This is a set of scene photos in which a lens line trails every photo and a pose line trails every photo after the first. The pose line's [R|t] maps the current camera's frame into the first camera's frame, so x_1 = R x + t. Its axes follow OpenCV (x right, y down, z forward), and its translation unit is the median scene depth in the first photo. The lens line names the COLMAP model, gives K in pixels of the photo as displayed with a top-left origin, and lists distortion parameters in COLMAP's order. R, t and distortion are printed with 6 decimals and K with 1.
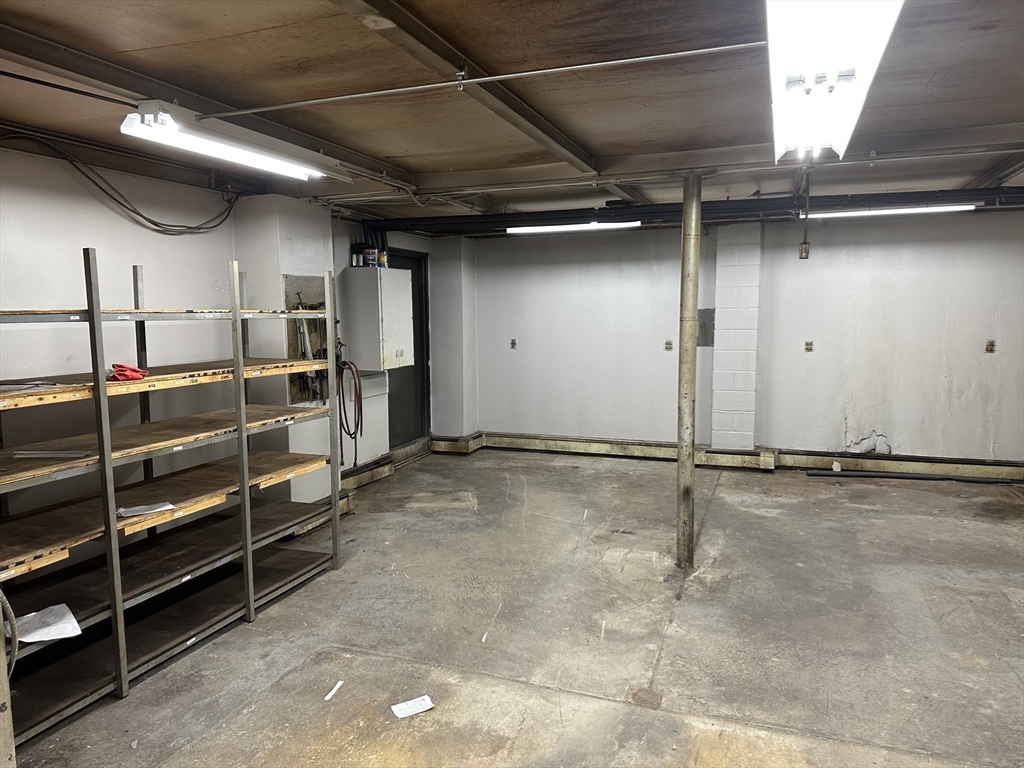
lens RADIAL K [[718.6, 0, 520.4], [0, 718.6, 387.5], [0, 0, 1]] dist [0.078691, -0.096767]
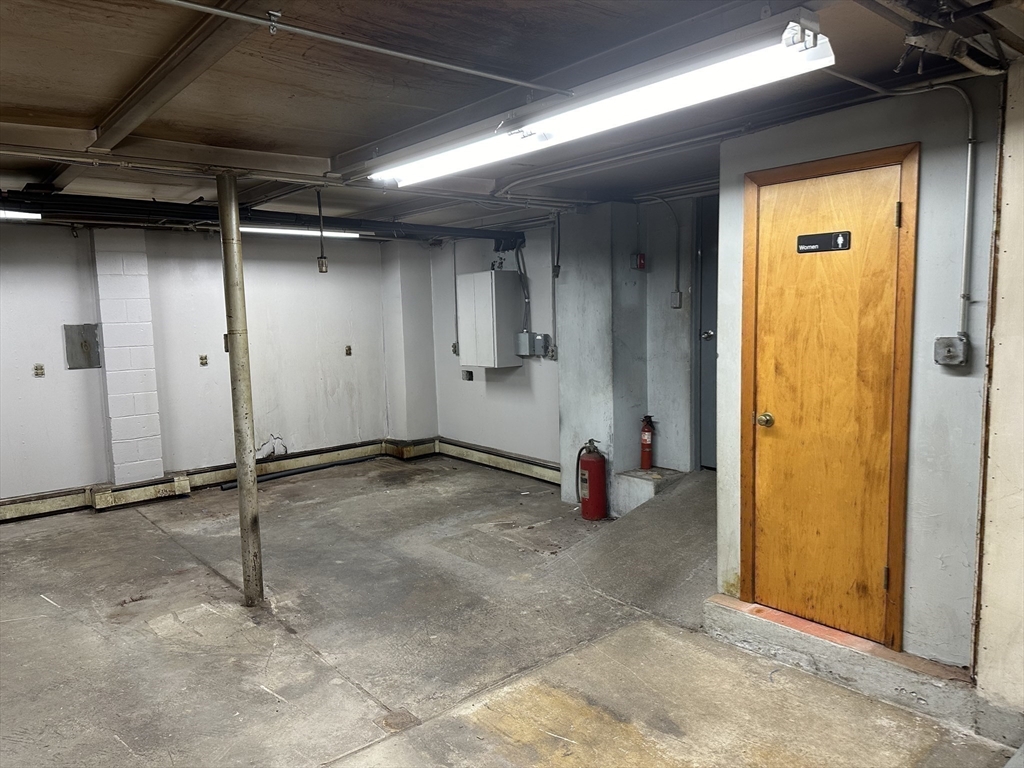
lens RADIAL K [[718.6, 0, 490.2], [0, 718.6, 385.9], [0, 0, 1]] dist [0.078691, -0.096767]
pose [[0.500303, -0.095963, 0.860516, -0.334759], [0.117775, 0.992145, 0.042167, -0.024233], [-0.857803, 0.080250, 0.507675, 0.225473]]
